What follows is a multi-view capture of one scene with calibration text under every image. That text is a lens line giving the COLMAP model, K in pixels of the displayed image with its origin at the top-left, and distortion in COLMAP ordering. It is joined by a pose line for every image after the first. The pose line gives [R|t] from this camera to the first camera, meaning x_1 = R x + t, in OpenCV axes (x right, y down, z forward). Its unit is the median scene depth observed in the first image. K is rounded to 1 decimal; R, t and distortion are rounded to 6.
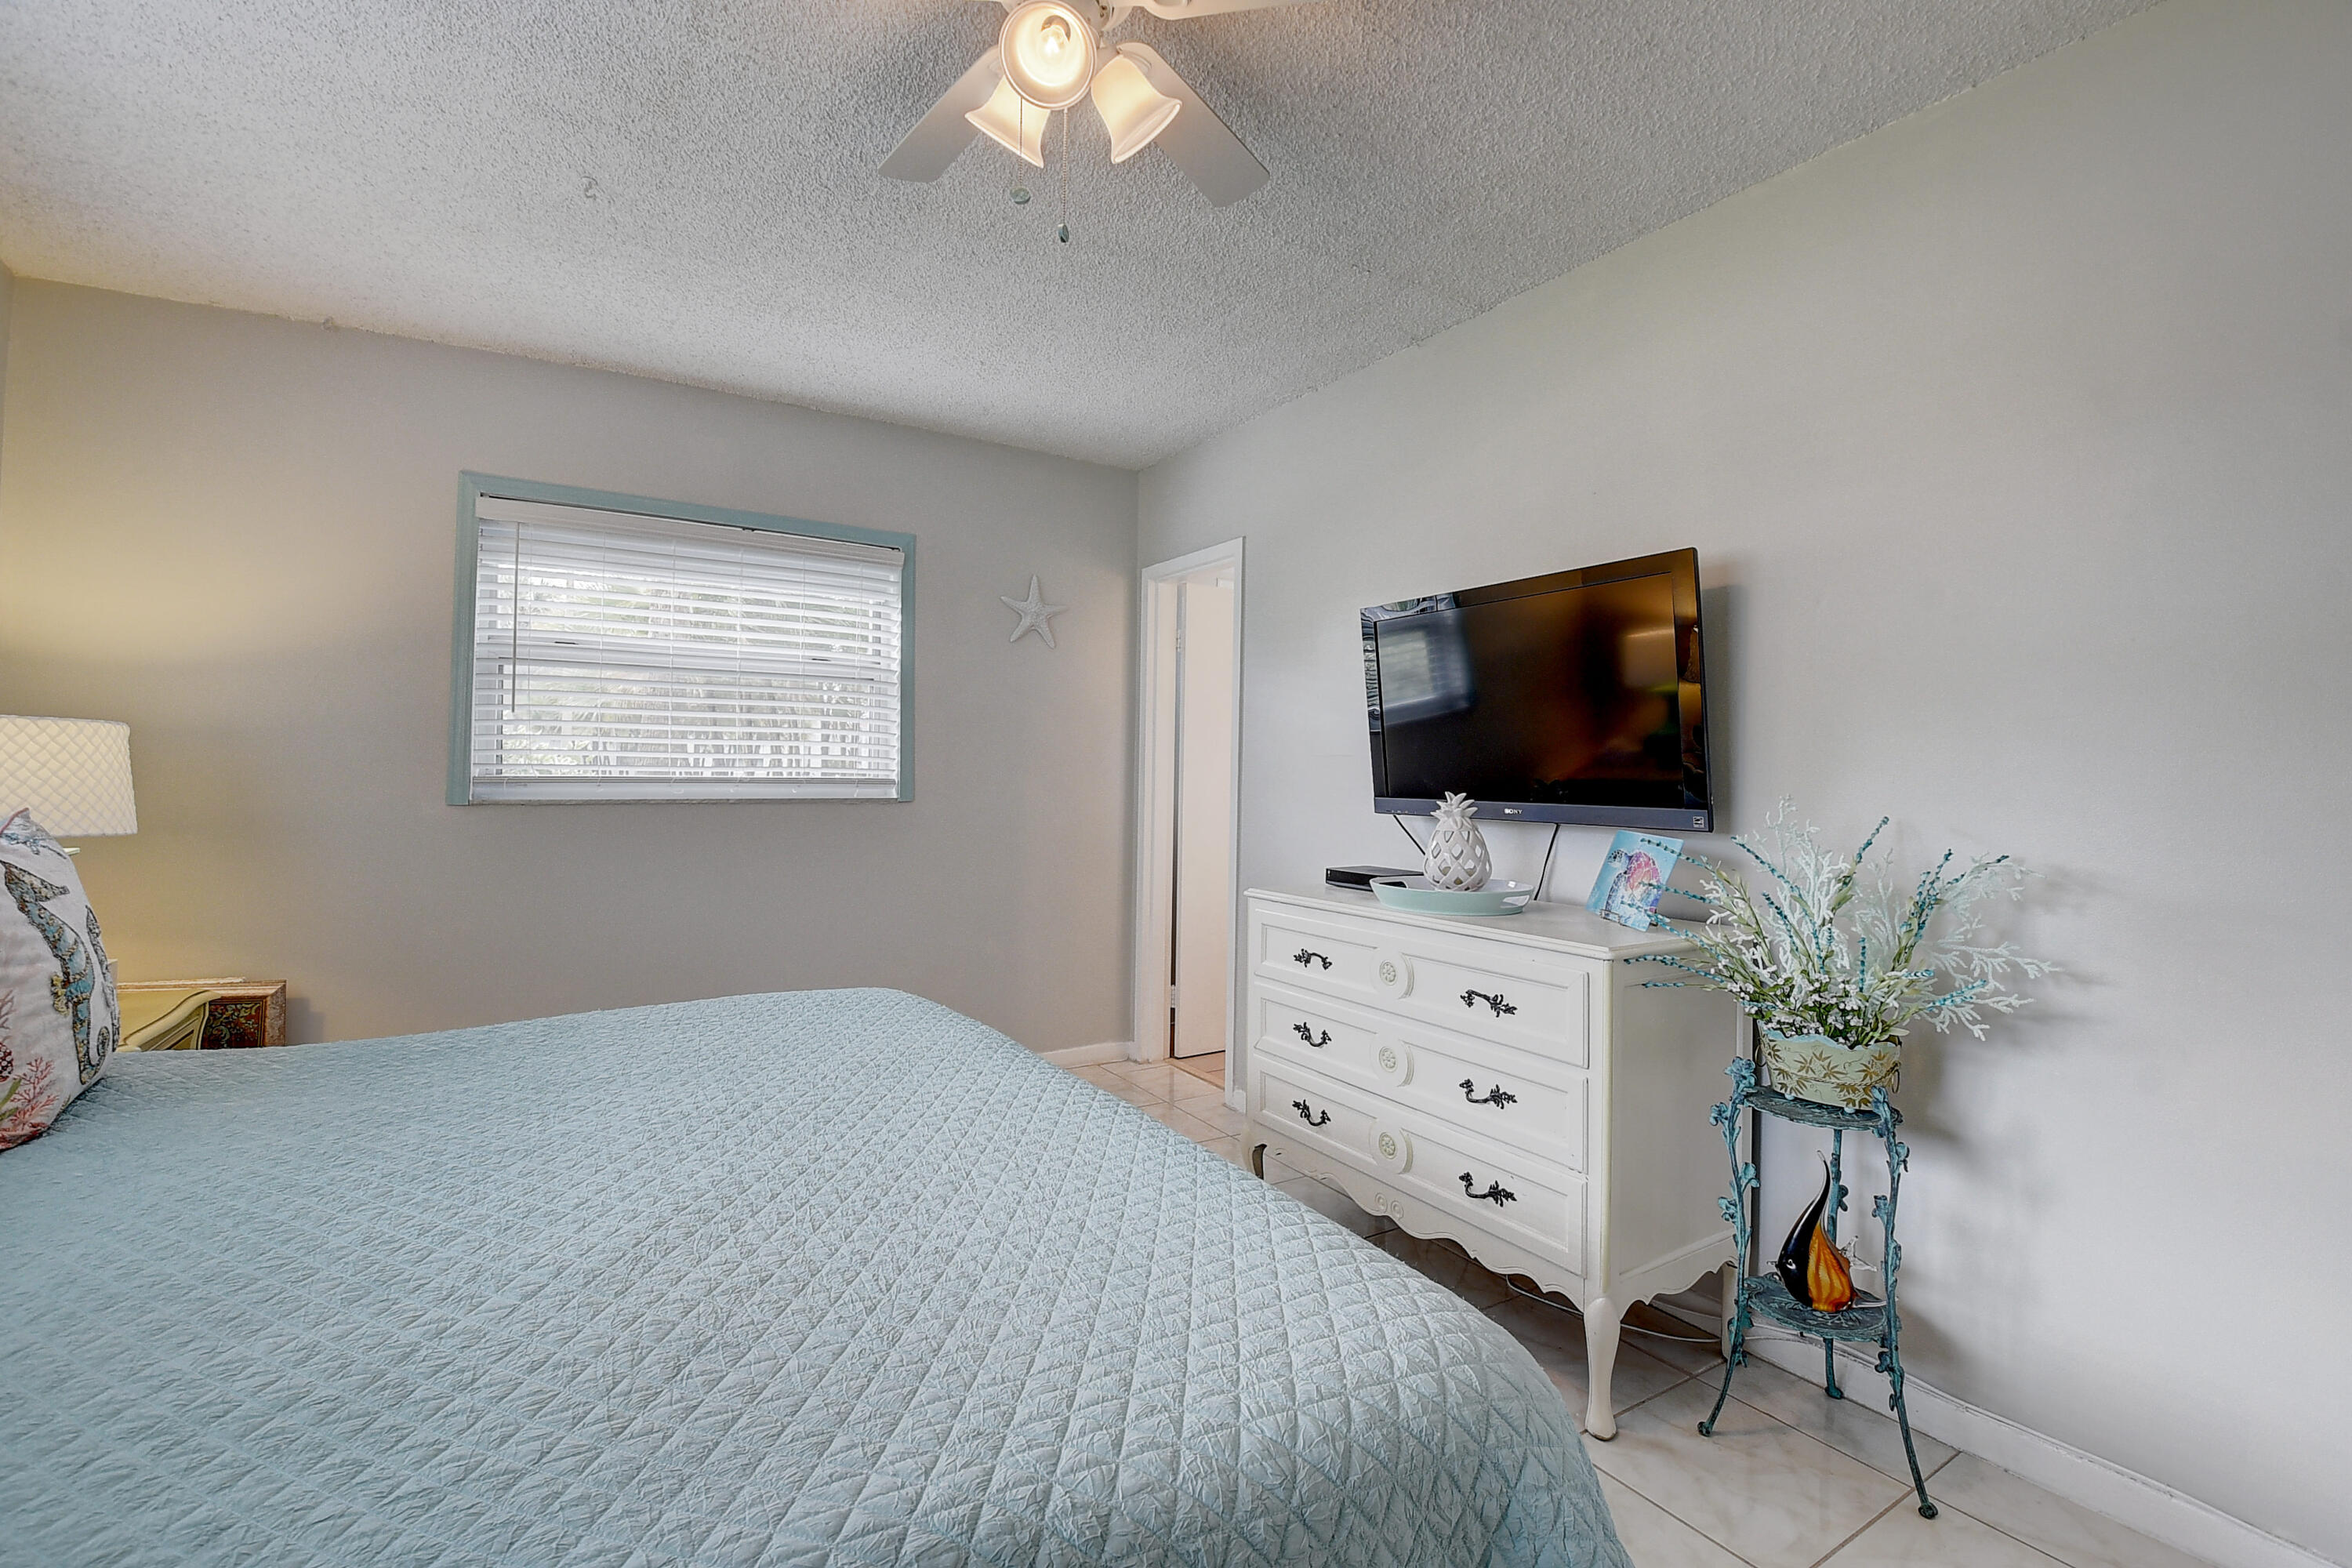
lens RADIAL K [[1036.1, 0, 1171.7], [0, 1036.1, 755.5], [0, 0, 1]] dist [0.011545, -0.021541]
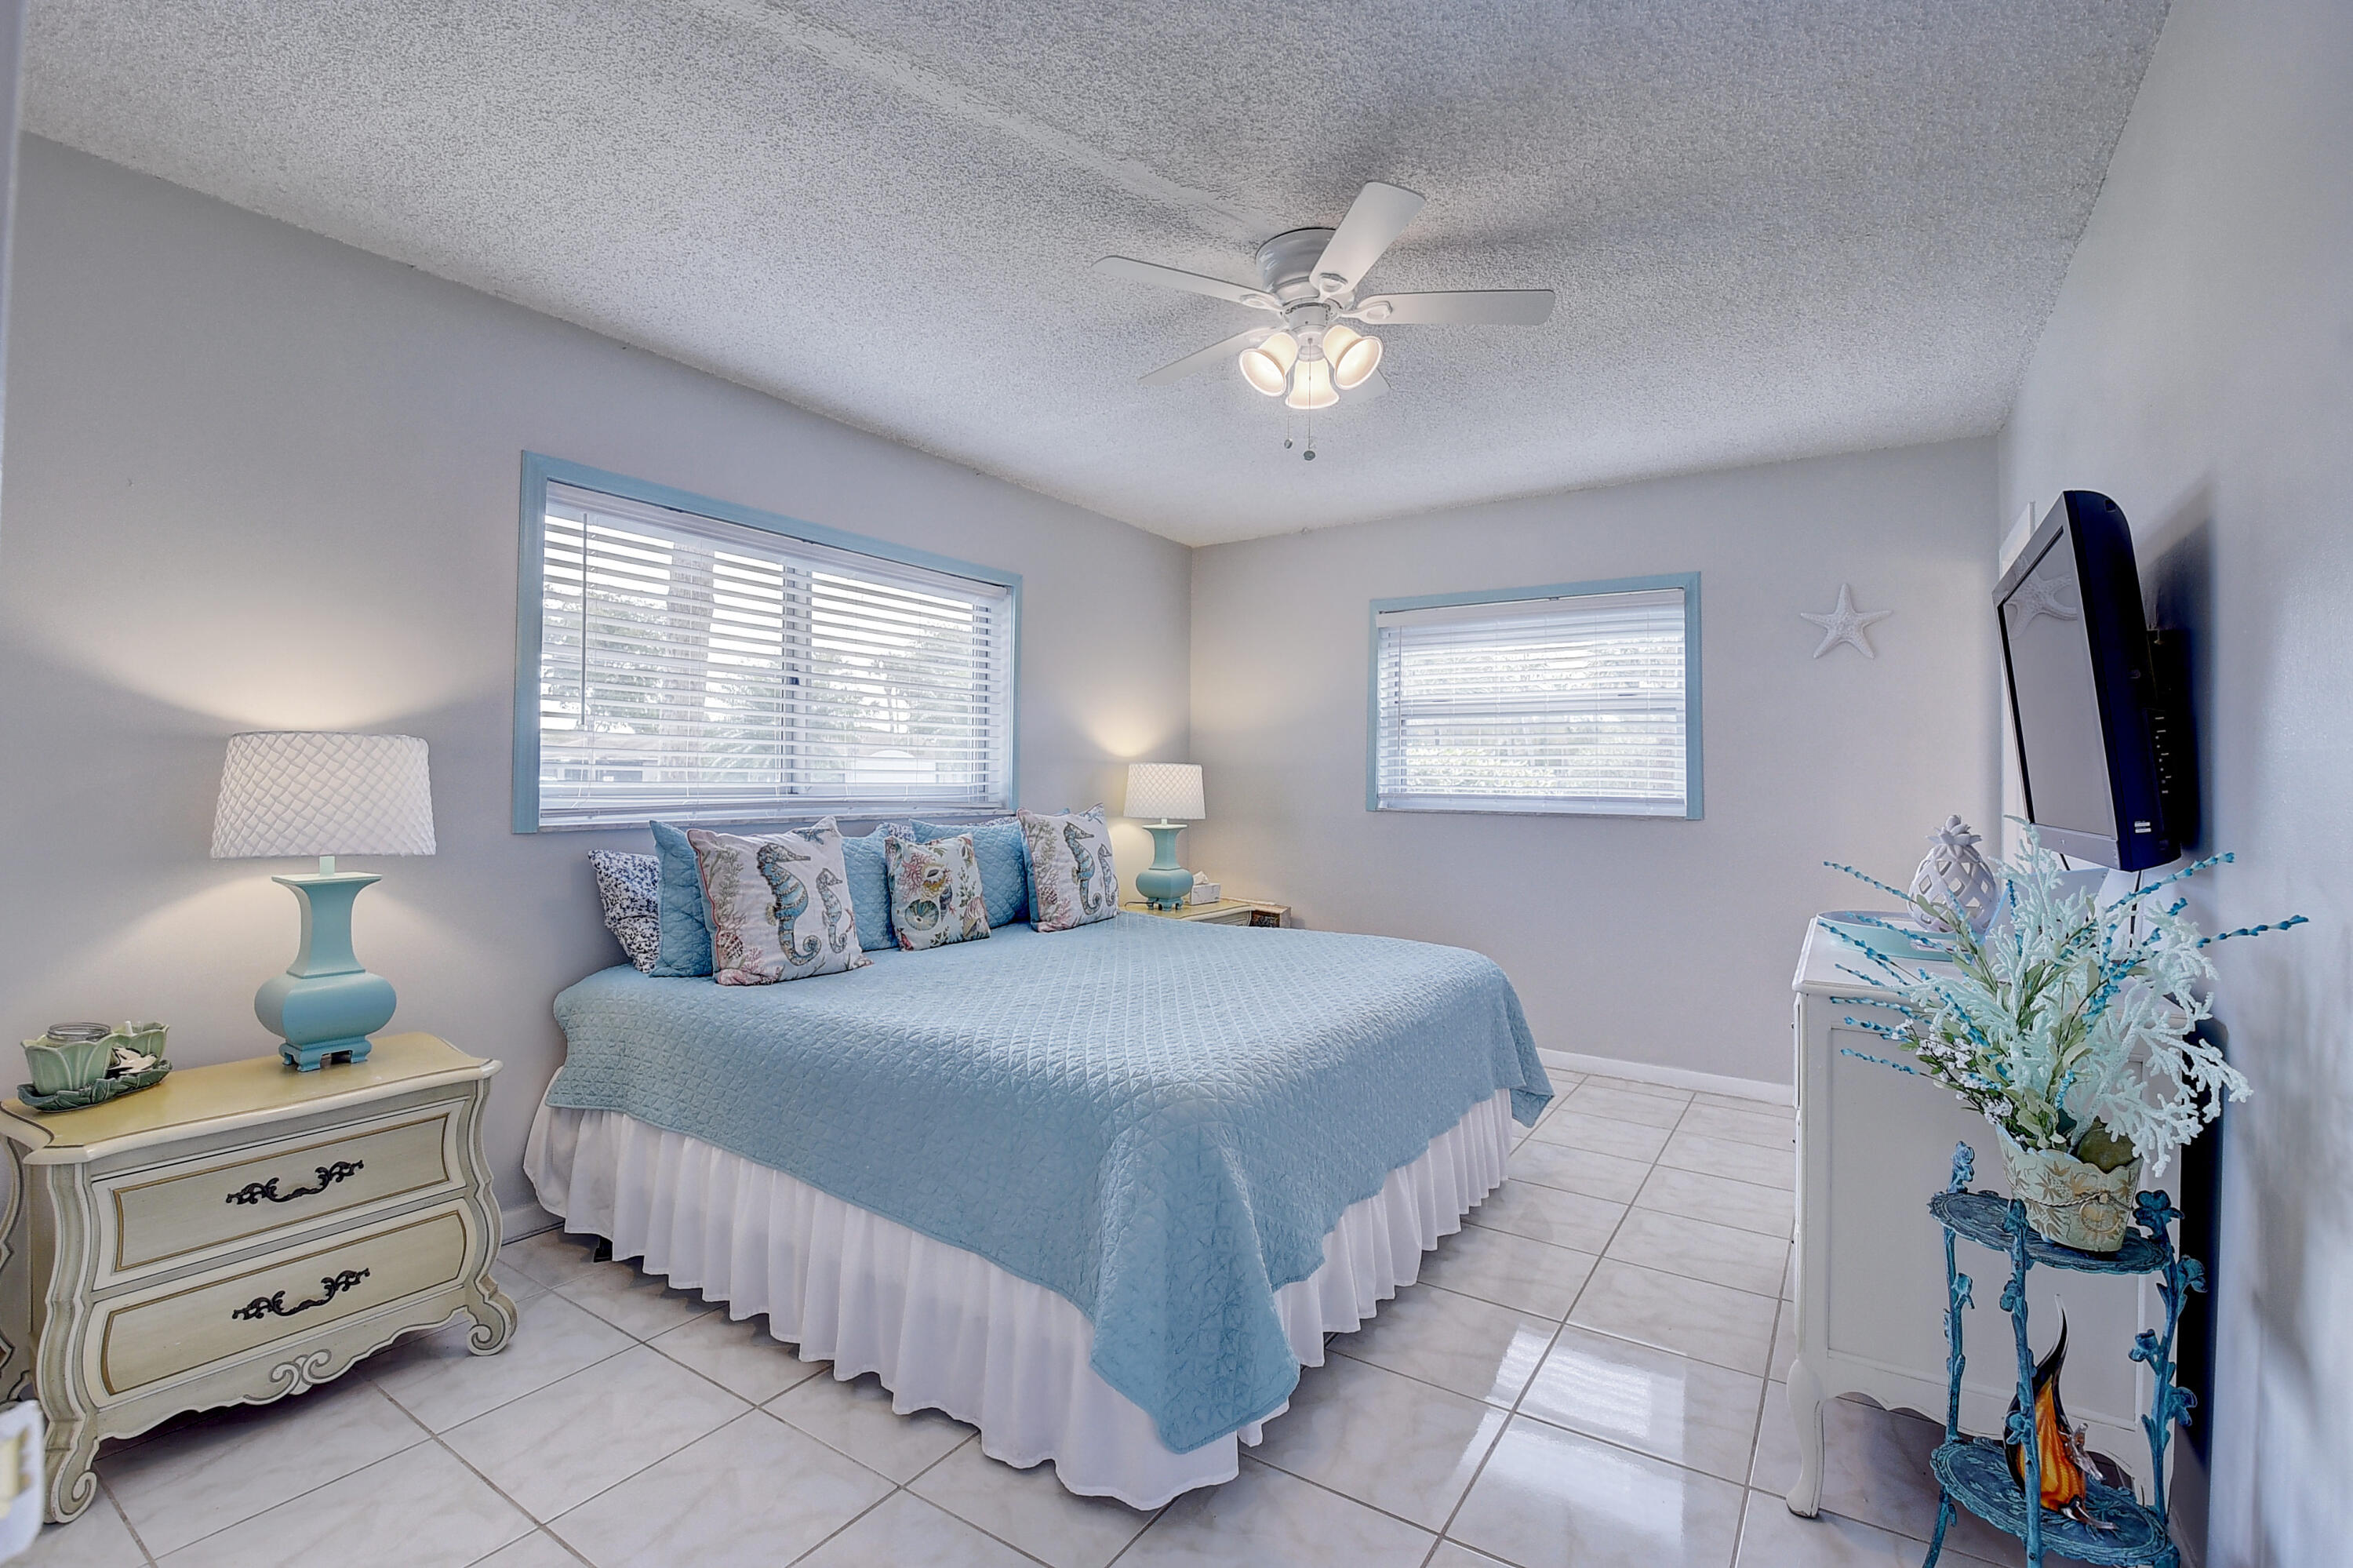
lens RADIAL K [[1036.6, 0, 1172.2], [0, 1036.6, 755.5], [0, 0, 1]] dist [0.011545, -0.021541]
pose [[0.394063, -0.028237, -0.918650, 0.562208], [0.007149, 0.999592, -0.027658, 0.004153], [0.919056, 0.004332, 0.394104, 0.084494]]
